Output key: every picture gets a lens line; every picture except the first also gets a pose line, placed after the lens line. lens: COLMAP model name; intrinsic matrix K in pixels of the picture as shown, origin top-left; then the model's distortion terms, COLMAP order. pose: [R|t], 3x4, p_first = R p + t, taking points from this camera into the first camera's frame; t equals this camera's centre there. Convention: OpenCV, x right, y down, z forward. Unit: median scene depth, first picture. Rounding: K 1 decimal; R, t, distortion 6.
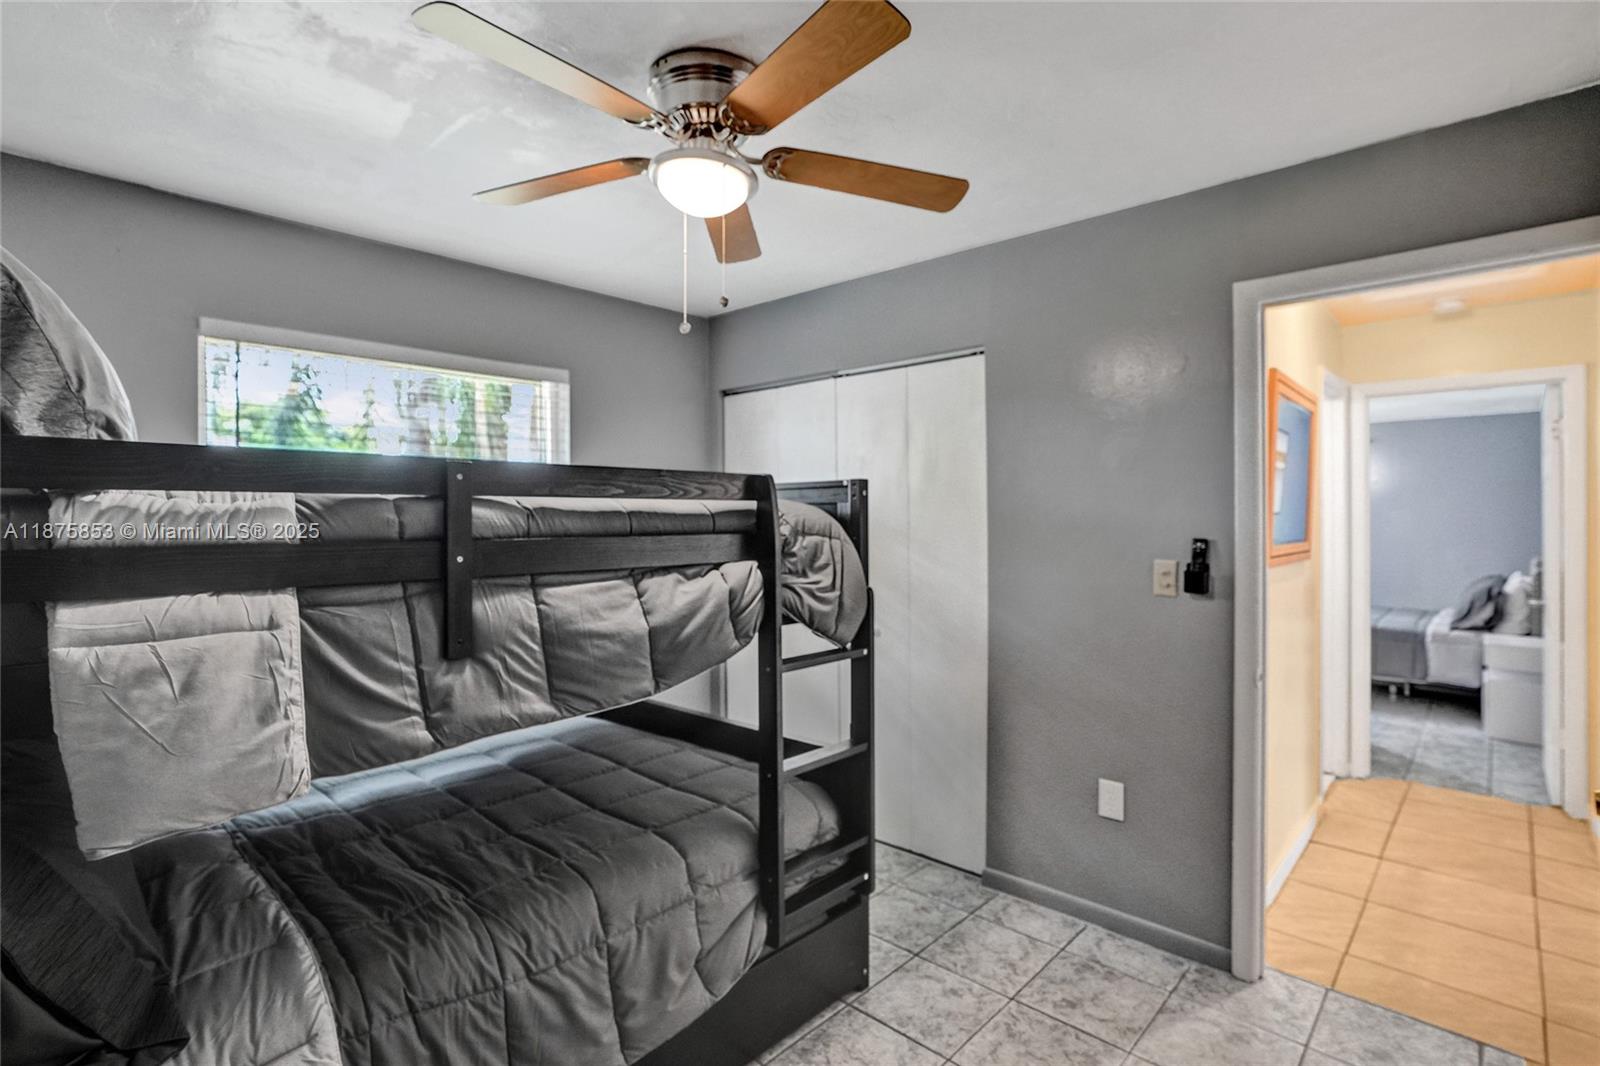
lens RADIAL K [[772.5, 0, 805.5], [0, 772.5, 525.1], [0, 0, 1]] dist [-0.004602, -0.000720]
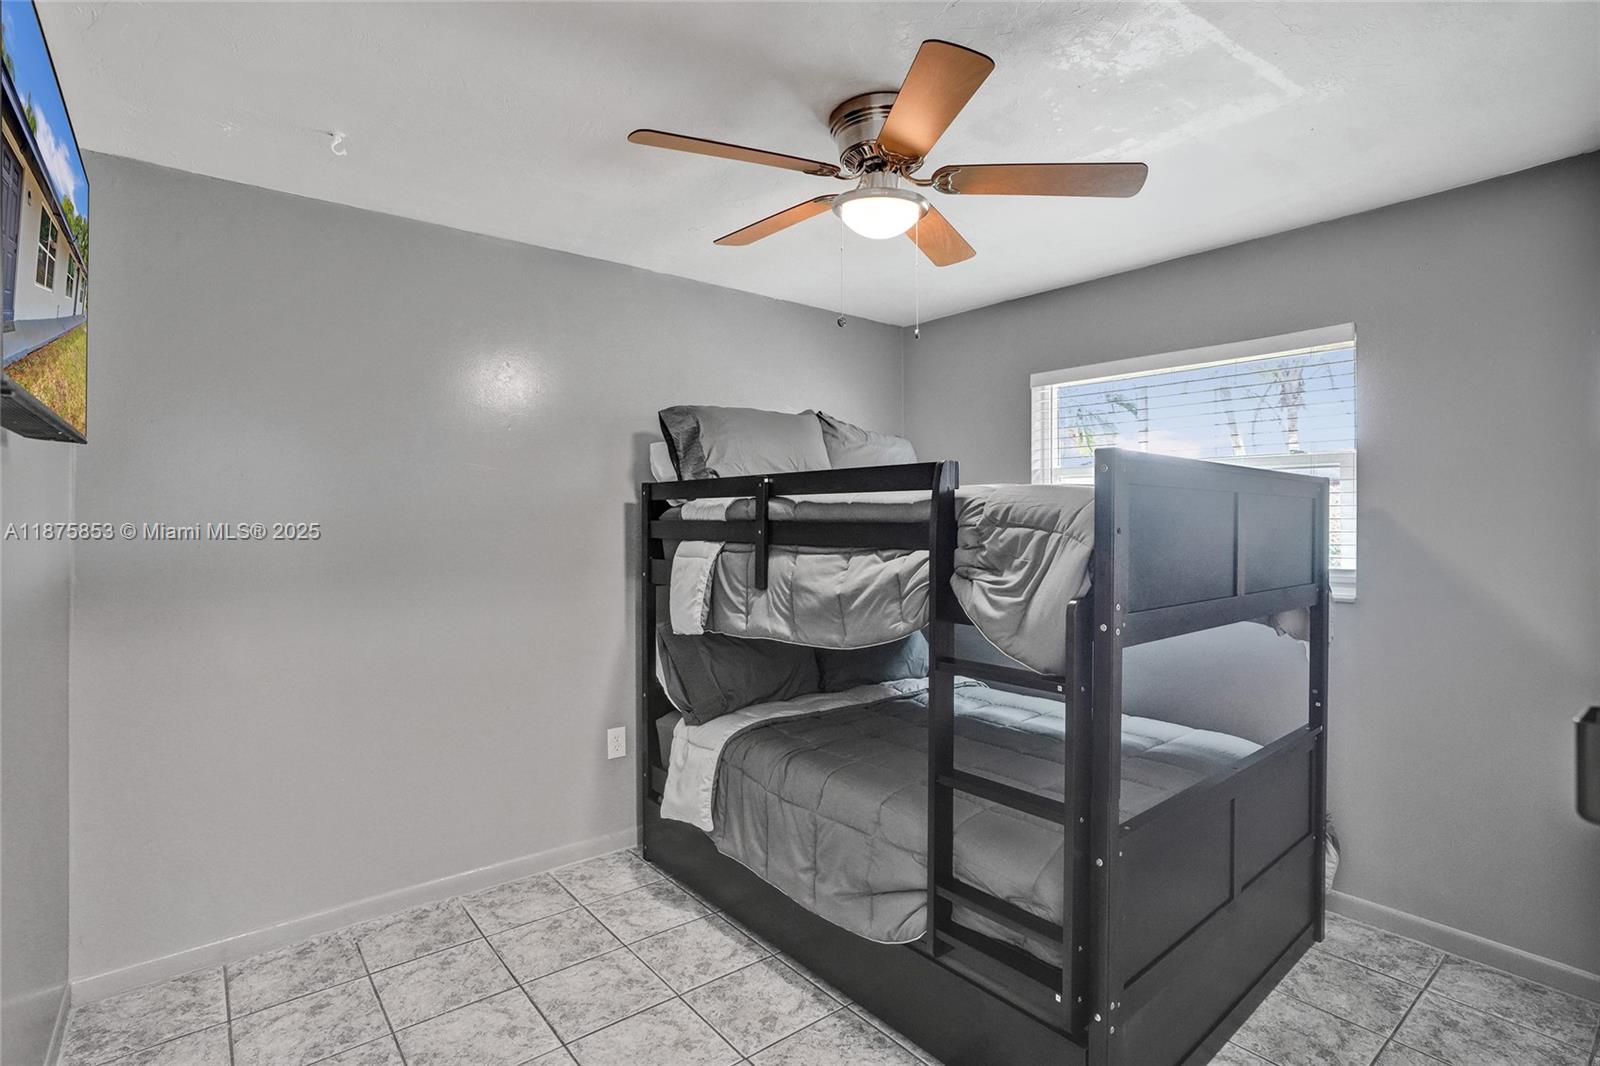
lens RADIAL K [[772.5, 0, 805.5], [0, 772.5, 525.1], [0, 0, 1]] dist [-0.004602, -0.000720]
pose [[-0.111735, 0.010425, -0.993683, 1.111228], [-0.010504, 0.999877, 0.011671, 0.005564], [0.993683, 0.011742, -0.111612, 1.122919]]
